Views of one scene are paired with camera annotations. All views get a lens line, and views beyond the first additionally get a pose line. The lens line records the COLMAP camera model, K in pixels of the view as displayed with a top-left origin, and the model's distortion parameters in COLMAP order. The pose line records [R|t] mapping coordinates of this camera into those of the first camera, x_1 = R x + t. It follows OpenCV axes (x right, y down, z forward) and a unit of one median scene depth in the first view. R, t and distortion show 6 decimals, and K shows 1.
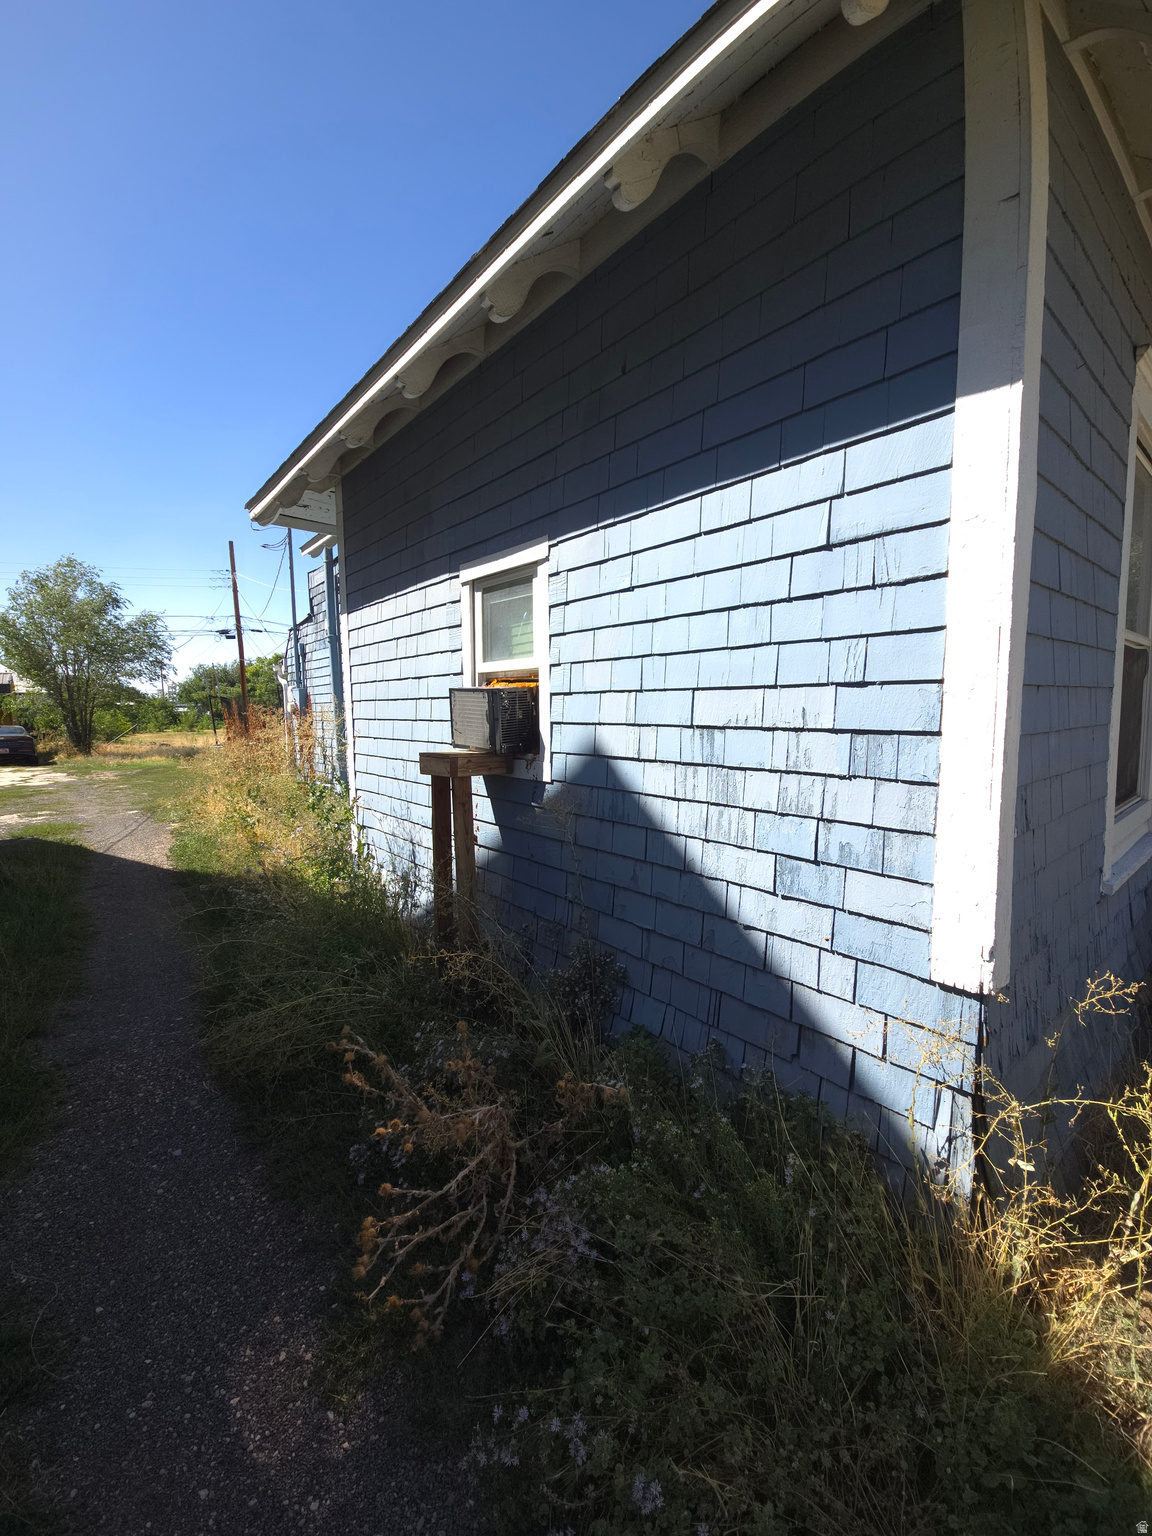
lens RADIAL K [[618.7, 0, 576.0], [0, 618.7, 768.0], [0, 0, 1]] dist [0.001273, 0.000115]
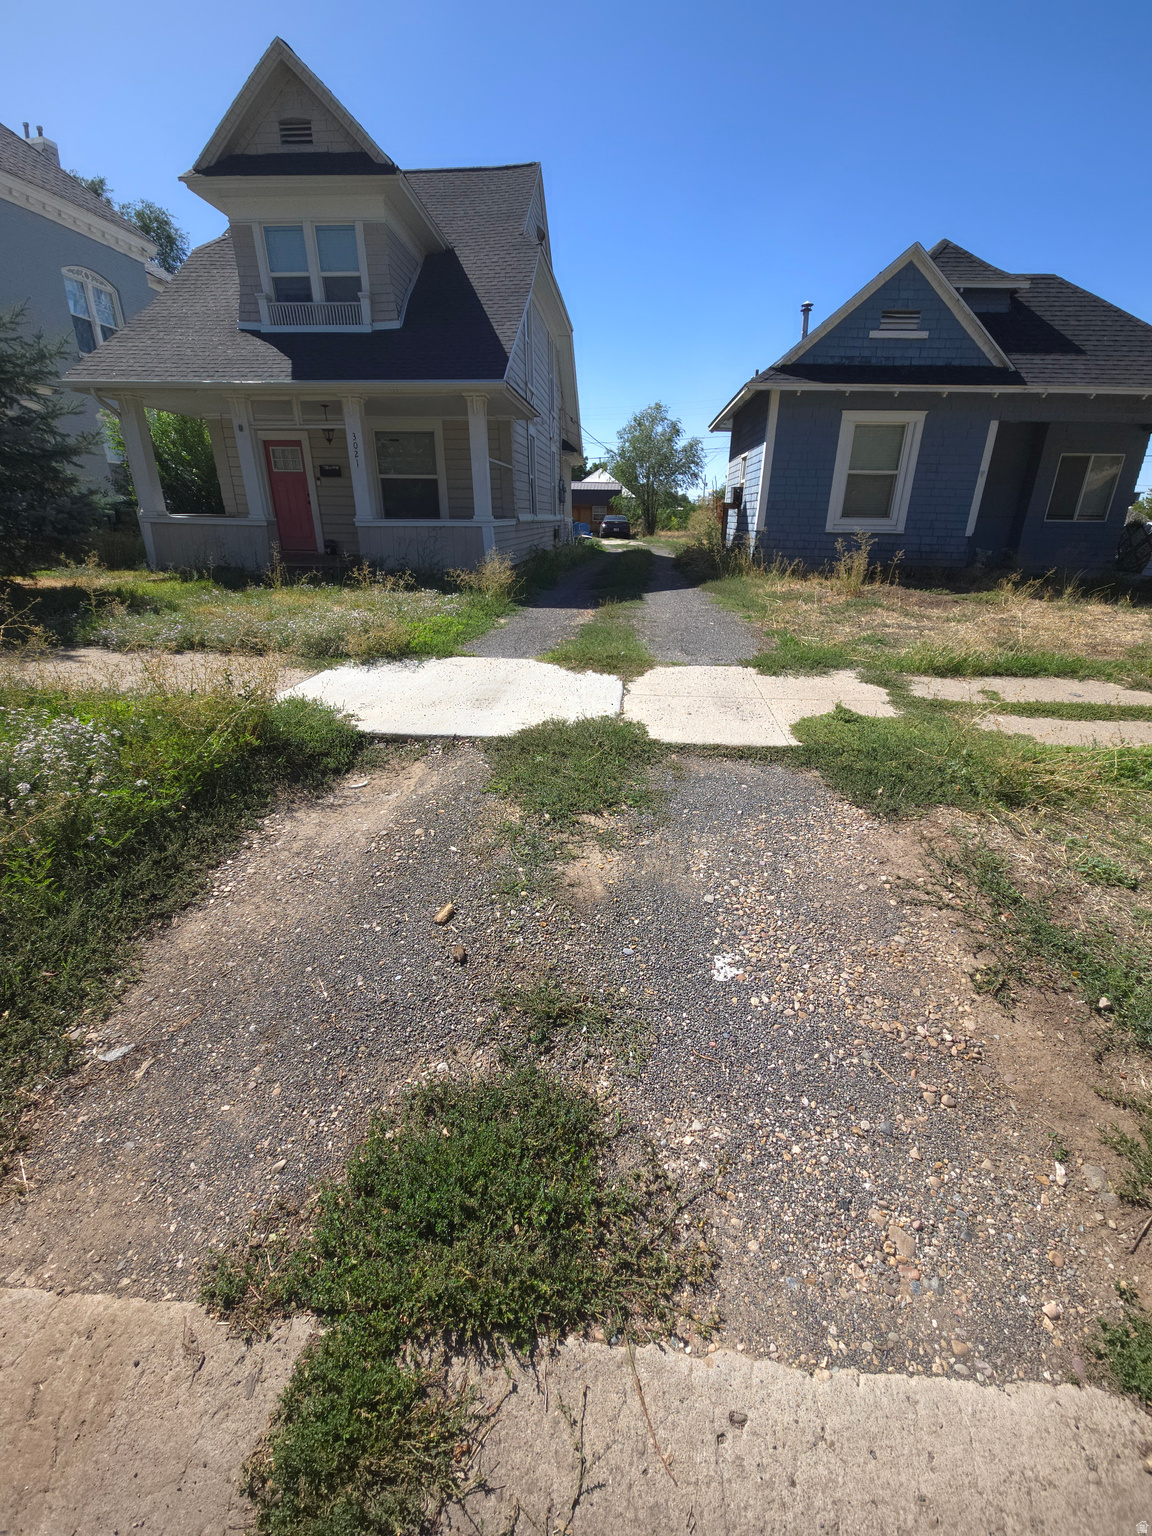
lens RADIAL K [[618.7, 0, 576.0], [0, 618.7, 768.0], [0, 0, 1]] dist [0.001273, 0.000115]
pose [[0.712679, 0.273362, -0.646036, 0.298821], [-0.077987, 0.946114, 0.314304, 0.056694], [0.697142, -0.173615, 0.695594, -0.391395]]
